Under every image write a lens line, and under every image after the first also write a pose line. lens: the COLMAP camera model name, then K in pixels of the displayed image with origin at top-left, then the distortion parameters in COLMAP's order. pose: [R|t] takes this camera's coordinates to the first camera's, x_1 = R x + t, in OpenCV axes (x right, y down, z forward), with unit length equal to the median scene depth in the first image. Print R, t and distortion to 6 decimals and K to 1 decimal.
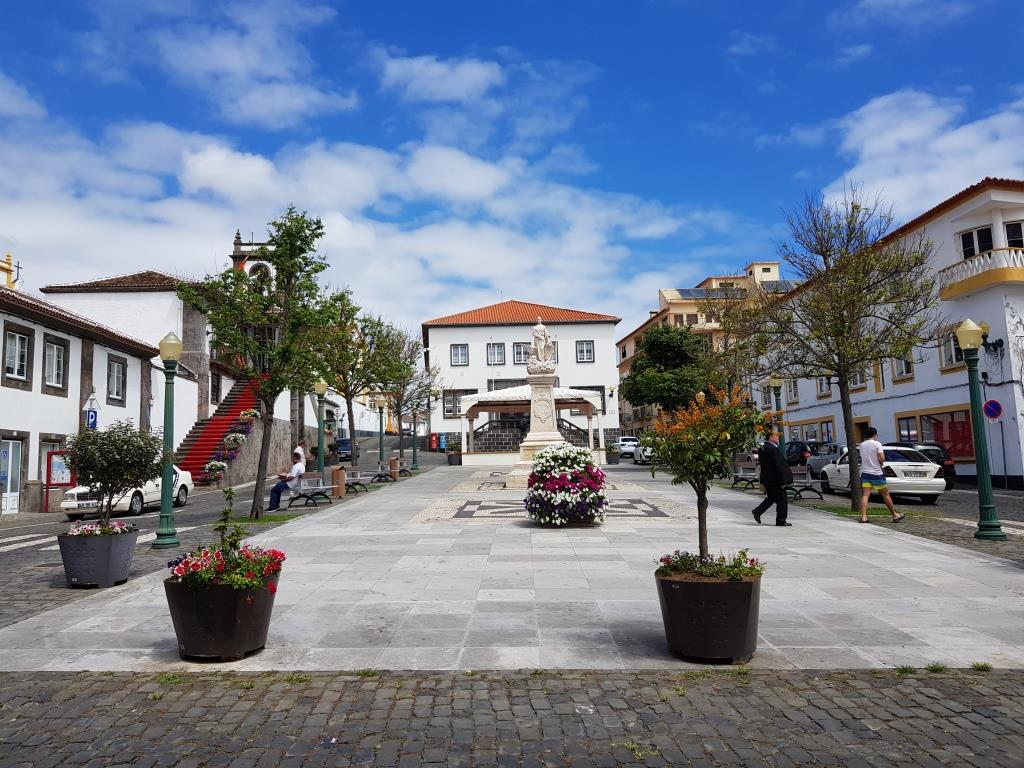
lens RADIAL K [[1018.0, 0, 512.0], [0, 1018.0, 384.0], [0, 0, 1]] dist [0.128280, -0.407642]
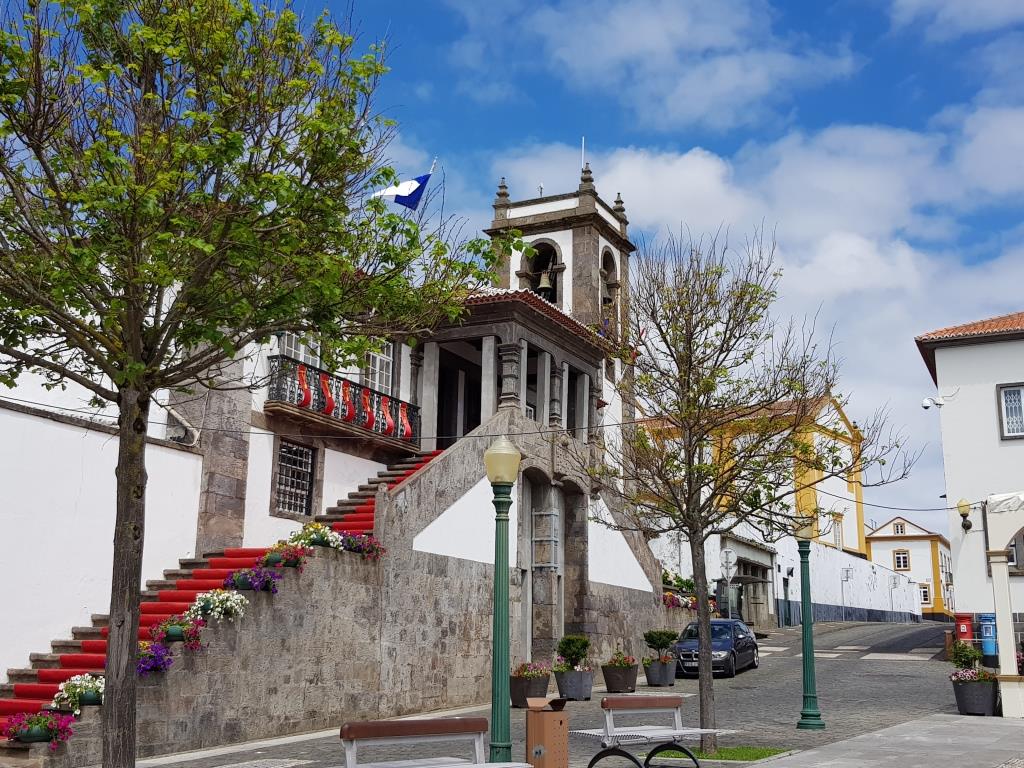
lens RADIAL K [[1018.0, 0, 512.0], [0, 1018.0, 384.0], [0, 0, 1]] dist [0.128280, -0.407642]
pose [[0.824098, -0.099169, -0.557699, 0.004859], [0.003378, 0.985398, -0.170231, 0.021693], [0.566437, 0.138404, 0.812400, 0.426056]]
